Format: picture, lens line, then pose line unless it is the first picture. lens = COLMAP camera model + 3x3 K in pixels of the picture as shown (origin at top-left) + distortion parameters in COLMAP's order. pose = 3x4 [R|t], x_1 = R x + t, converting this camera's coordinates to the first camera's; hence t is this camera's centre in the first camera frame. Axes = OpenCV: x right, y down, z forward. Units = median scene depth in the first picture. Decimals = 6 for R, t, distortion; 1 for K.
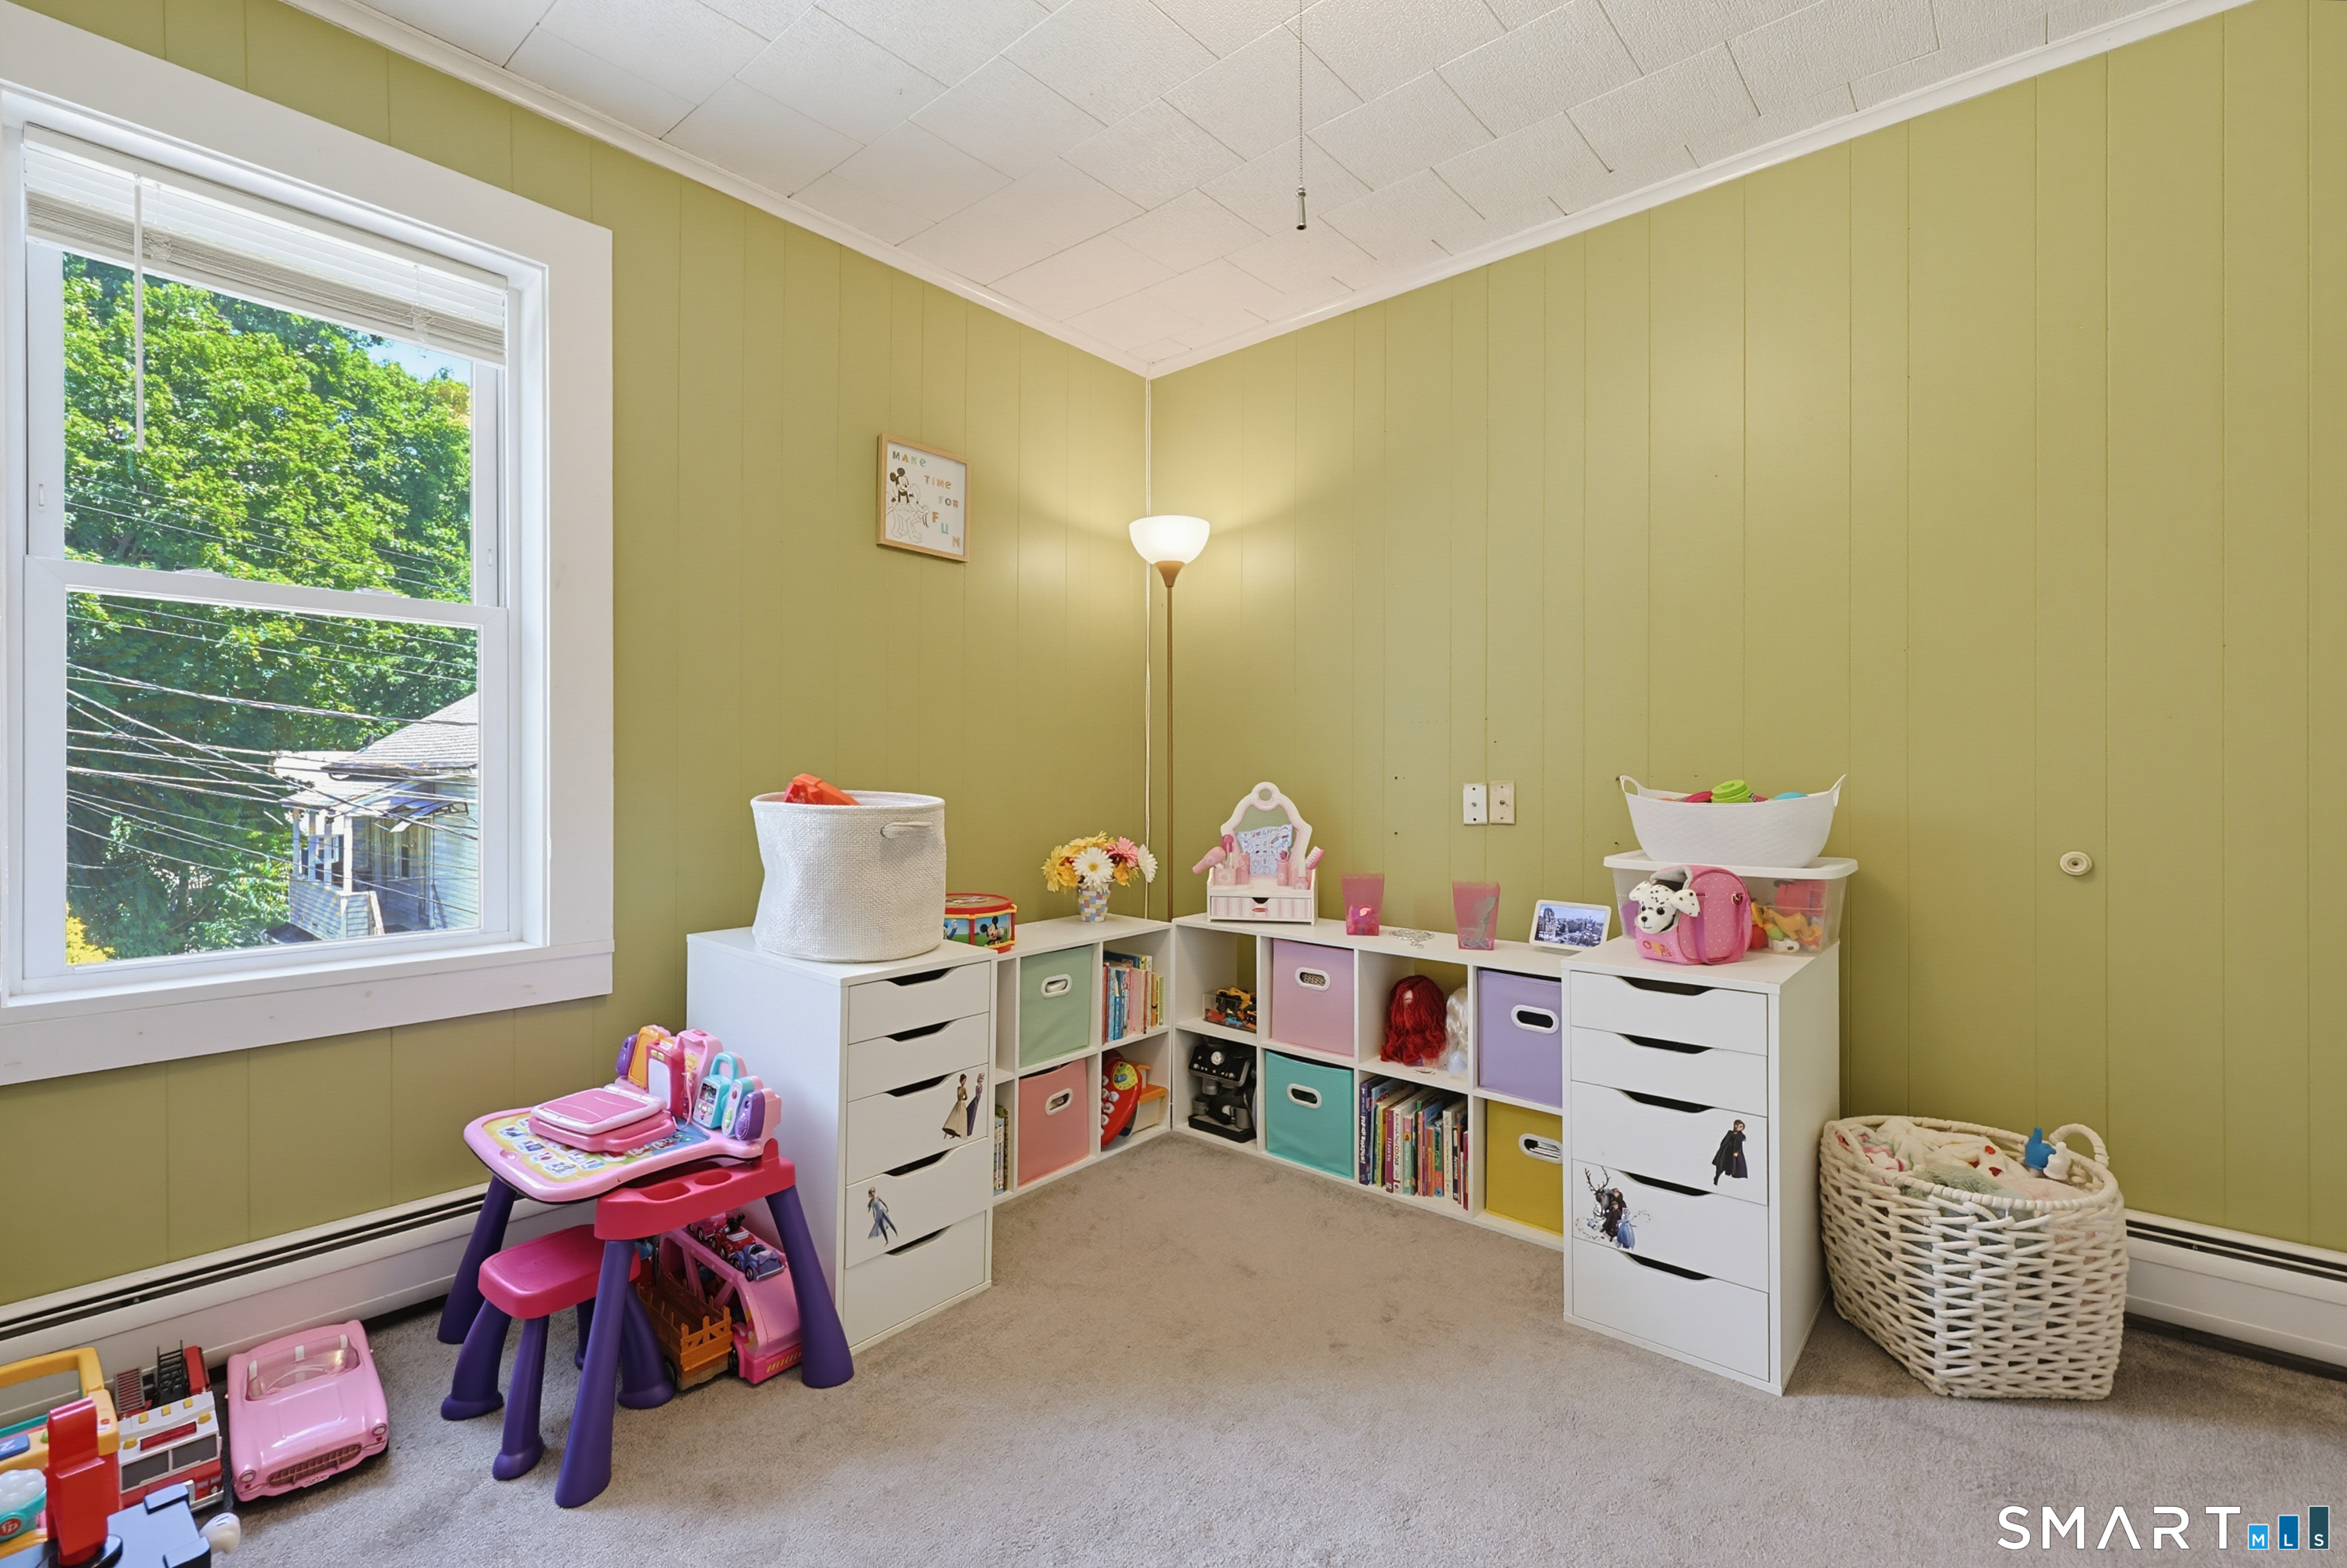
lens RADIAL K [[1001.3, 0, 1170.7], [0, 1001.3, 773.7], [0, 0, 1]] dist [0.000140, -0.000098]
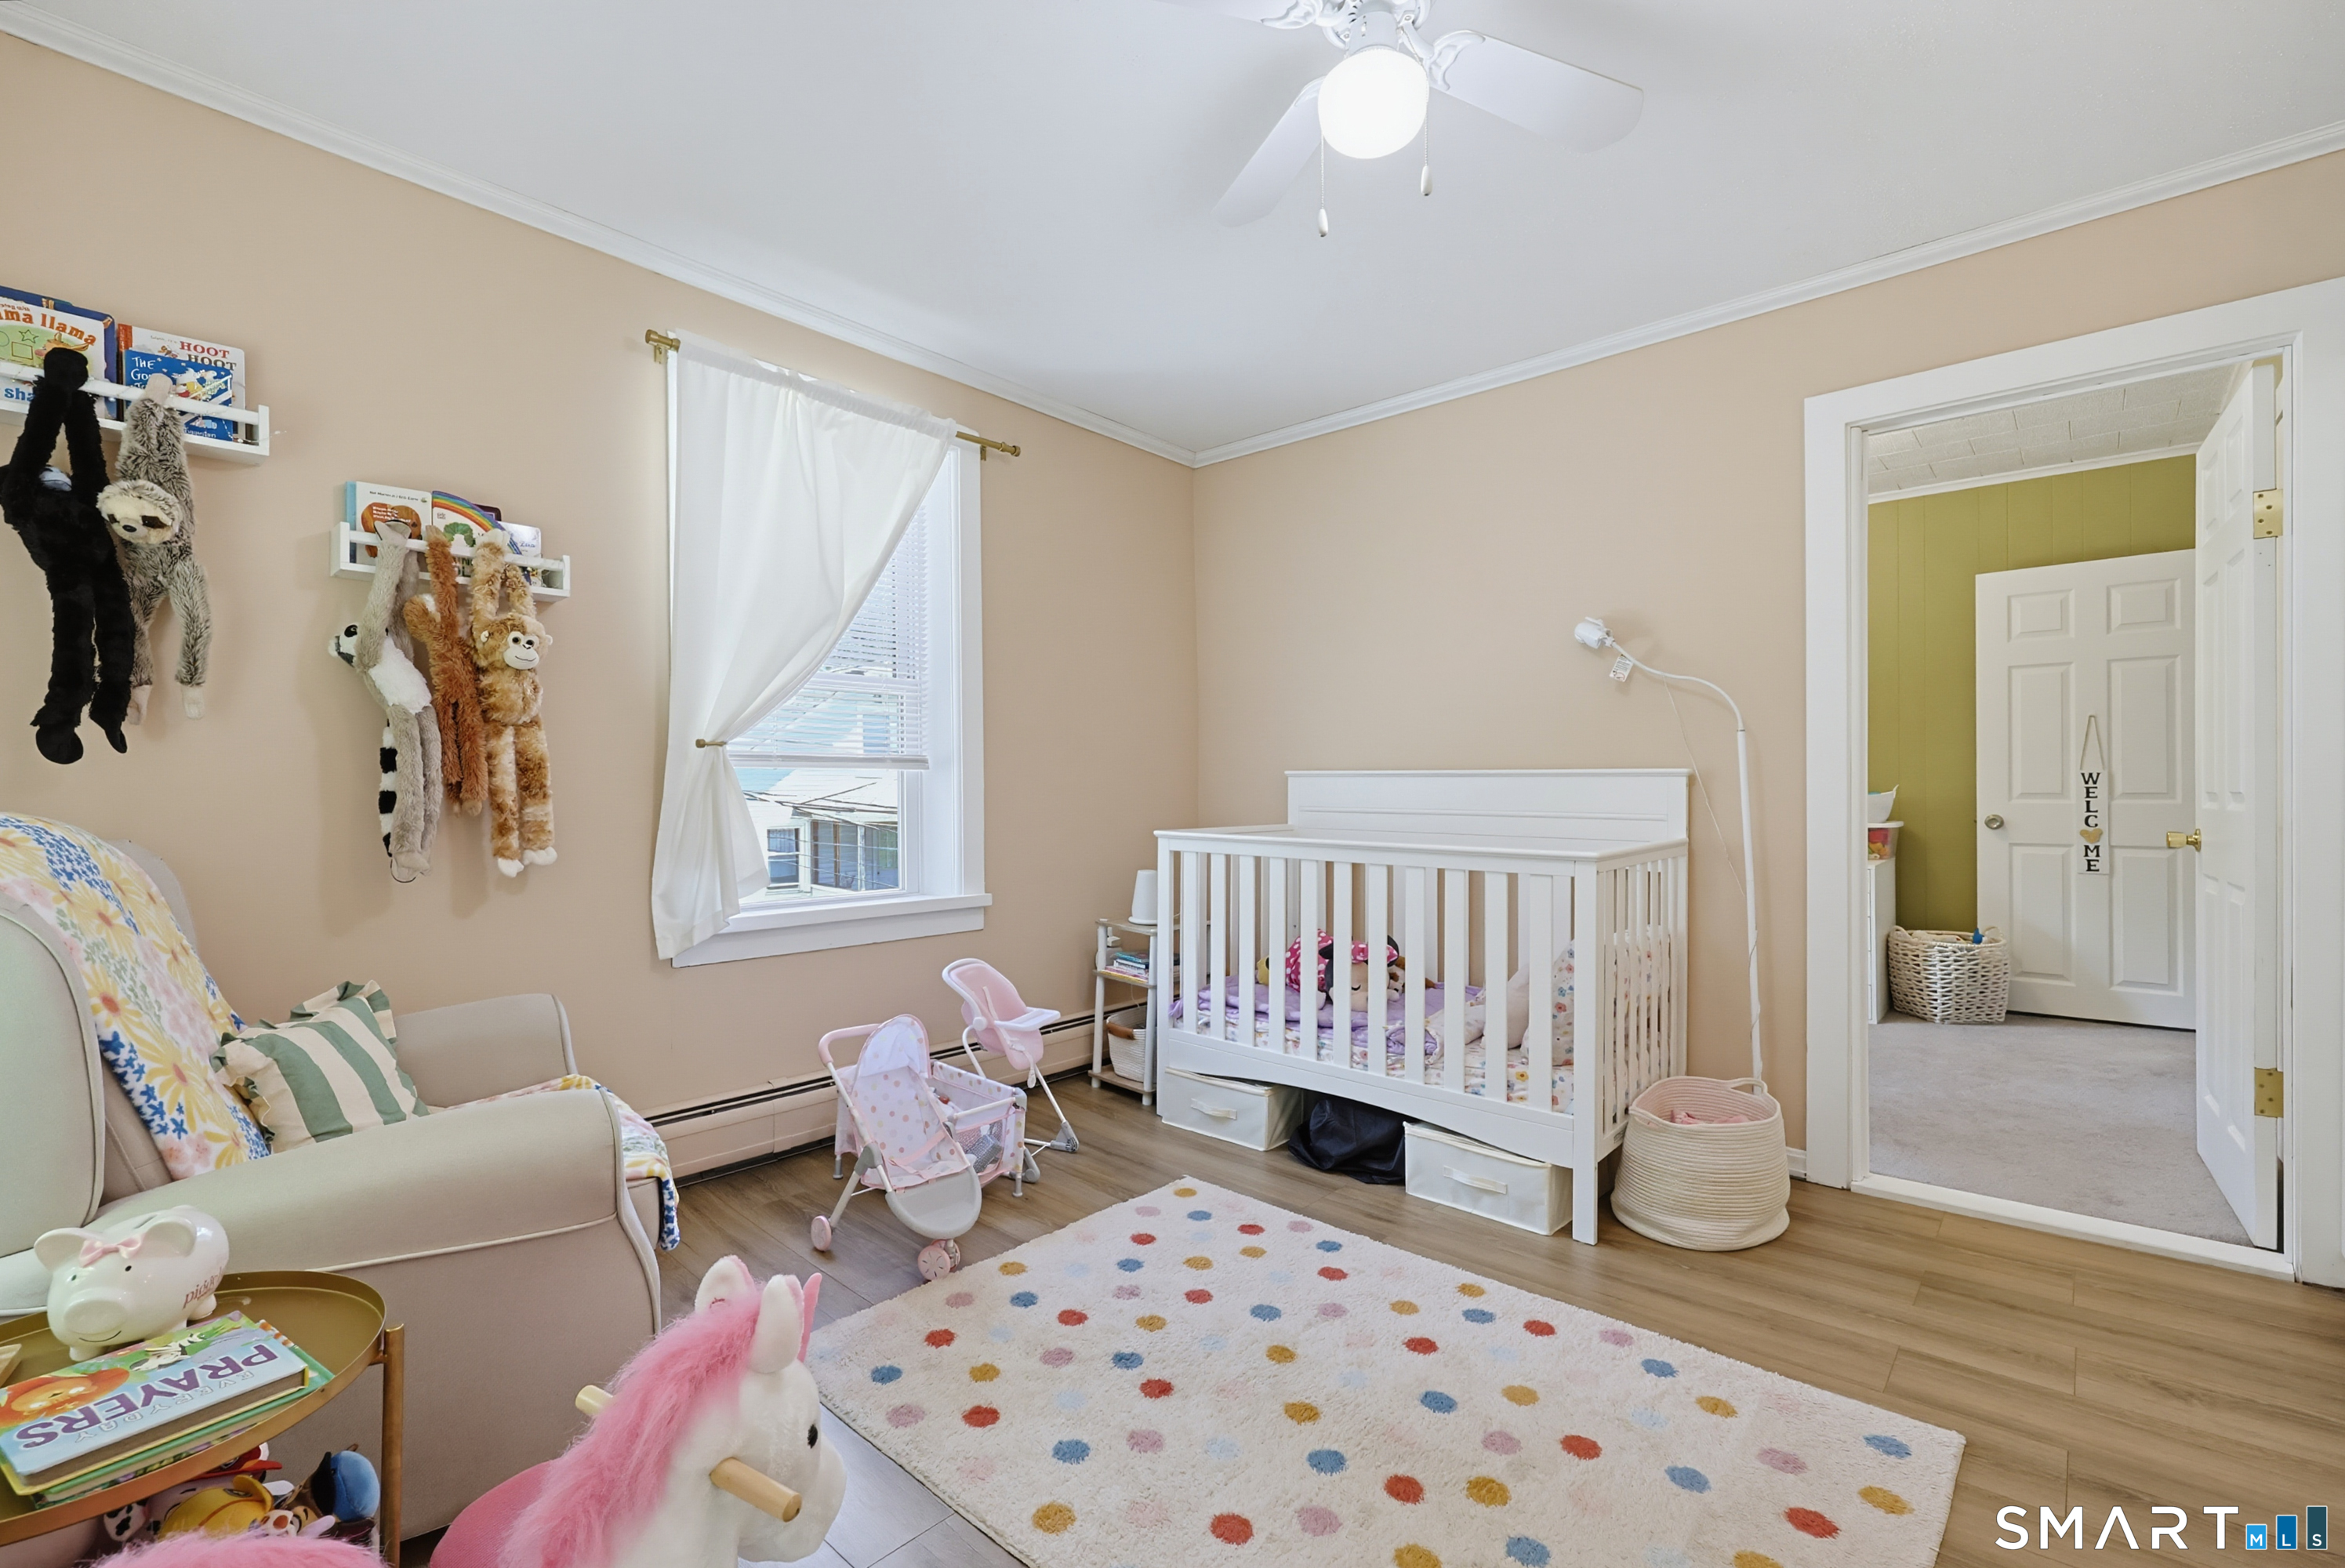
lens RADIAL K [[1022.3, 0, 1172.5], [0, 1022.3, 784.0], [0, 0, 1]] dist [0.001177, -0.000056]
pose [[0.999995, -0.003056, 0.001223, -1.003597], [0.003056, 0.999995, 0.000448, -0.001738], [-0.001225, -0.000445, 0.999999, -1.357386]]
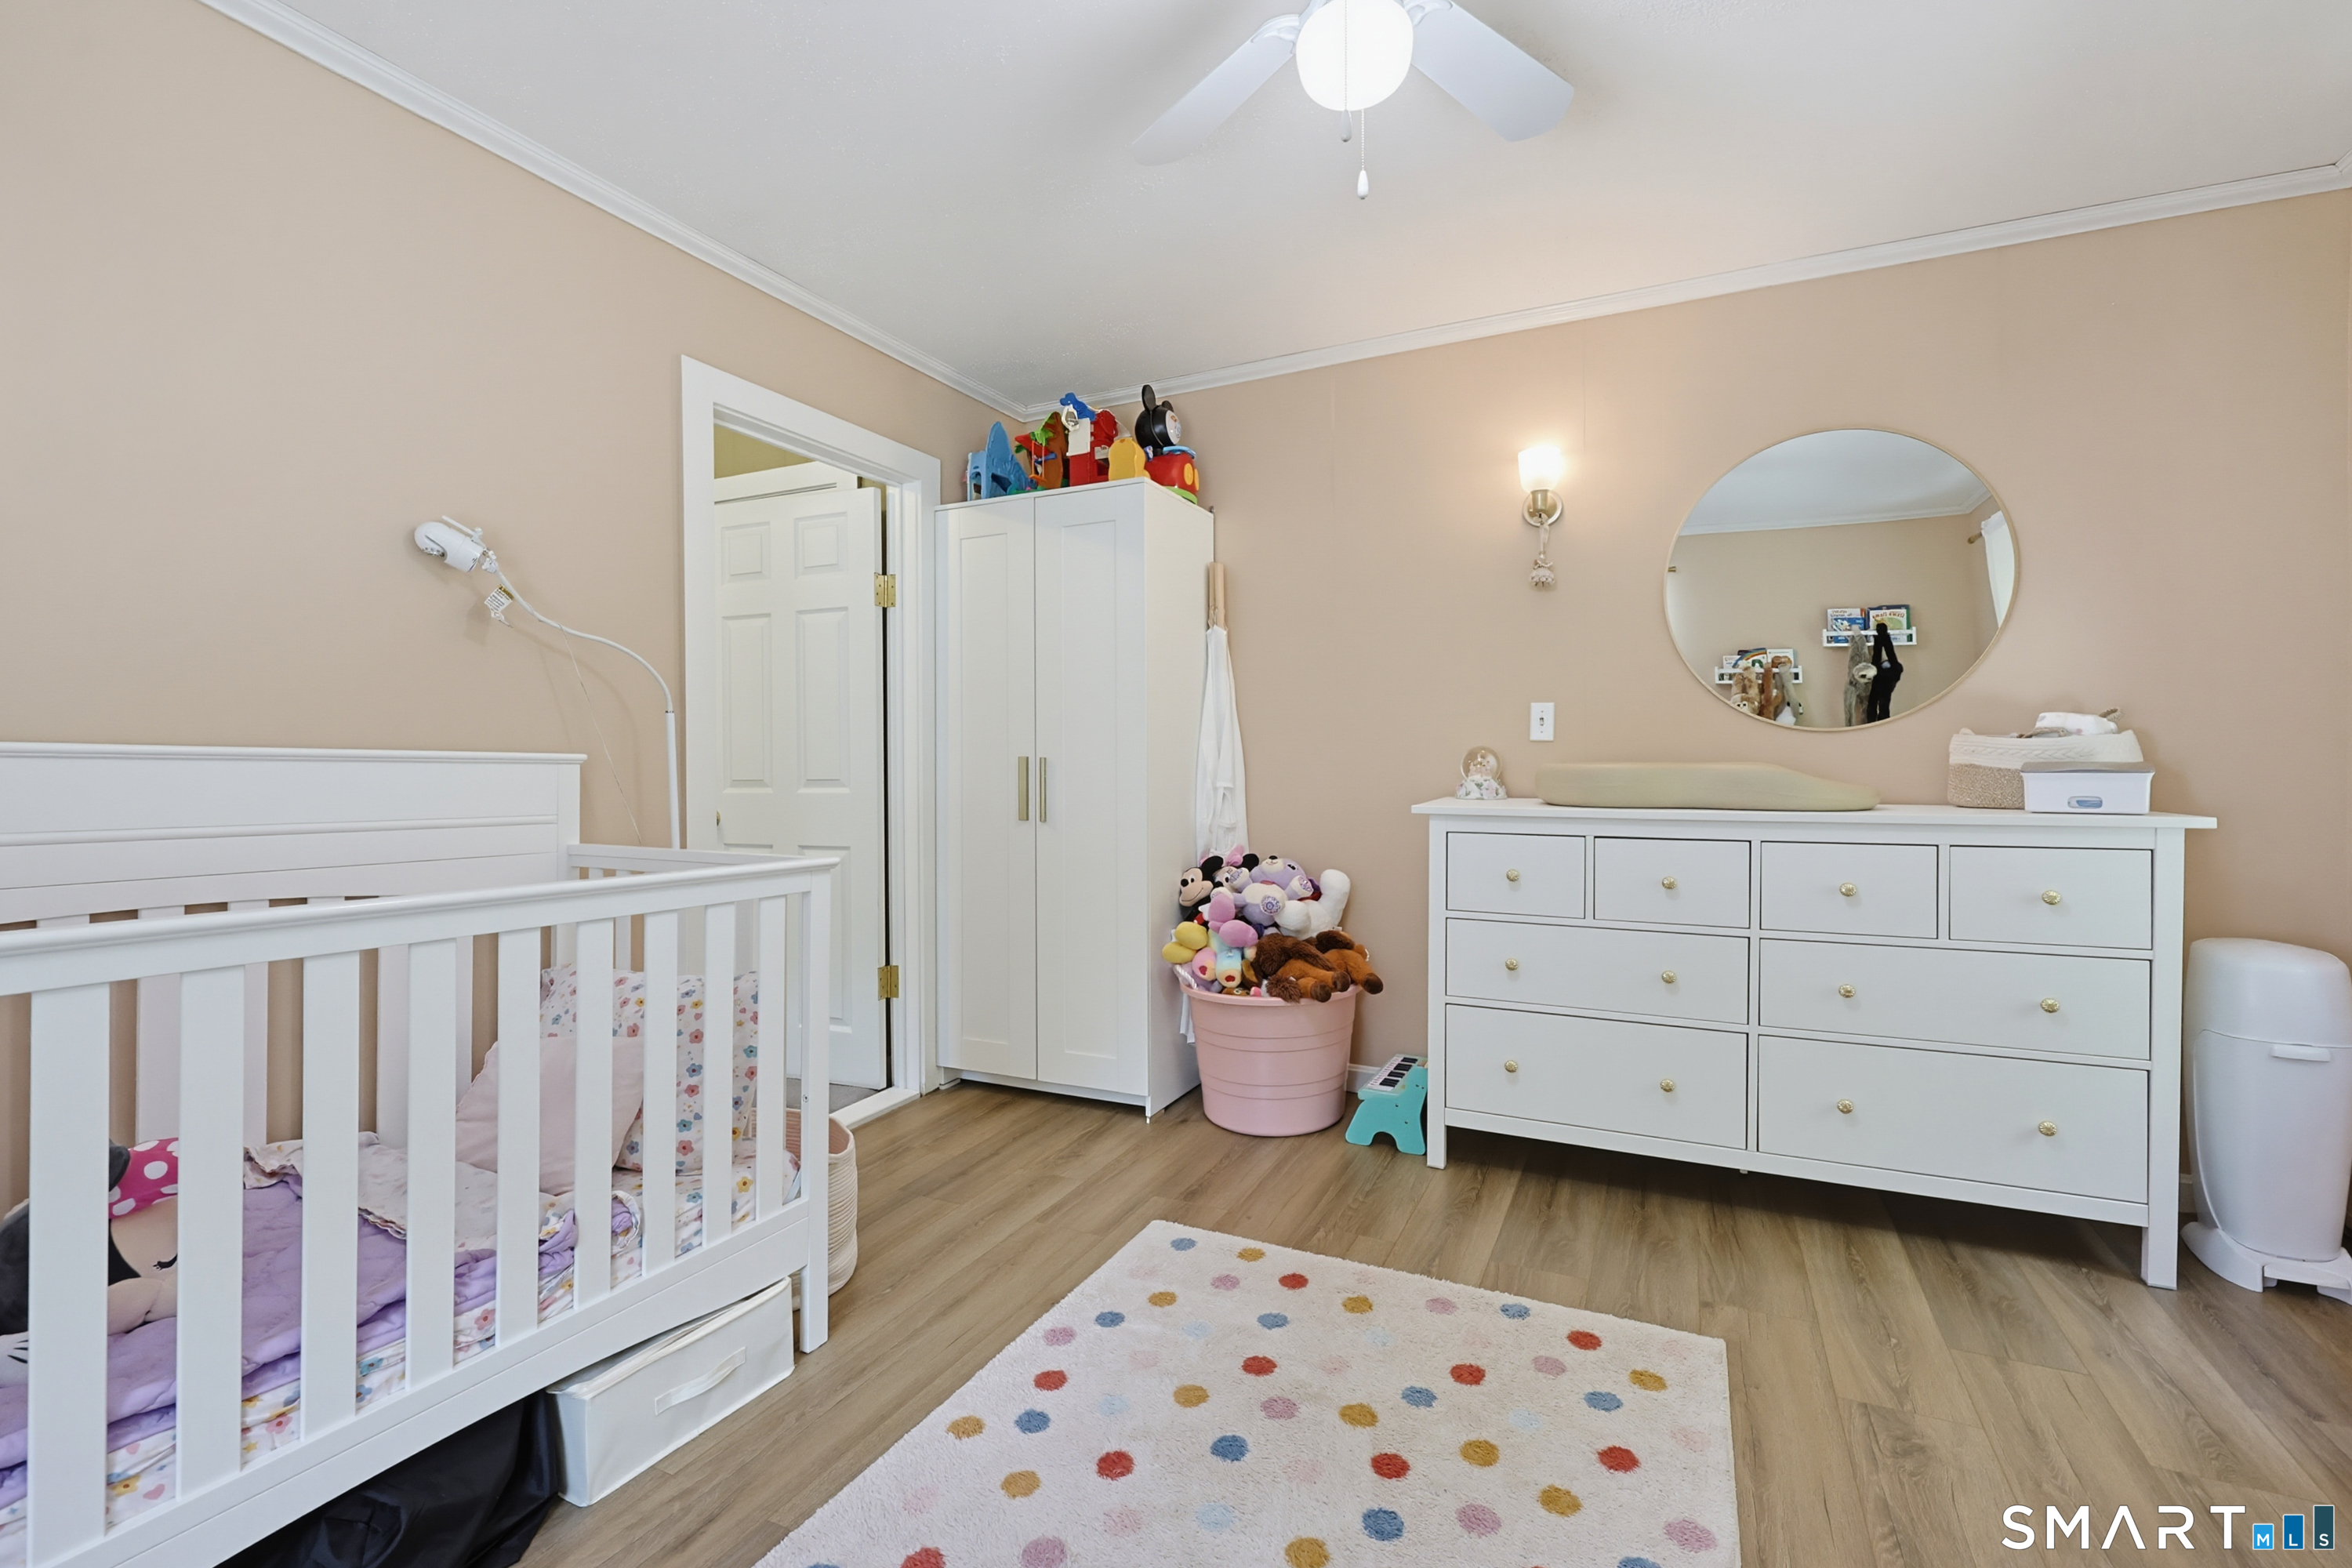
lens RADIAL K [[1025.3, 0, 1176.0], [0, 1025.3, 784.0], [0, 0, 1]] dist [0.001177, -0.000056]
pose [[-0.266559, -0.007386, 0.963790, -1.512125], [0.006731, 0.999932, 0.009525, 0.004784], [-0.963795, 0.009027, -0.266491, -0.270108]]
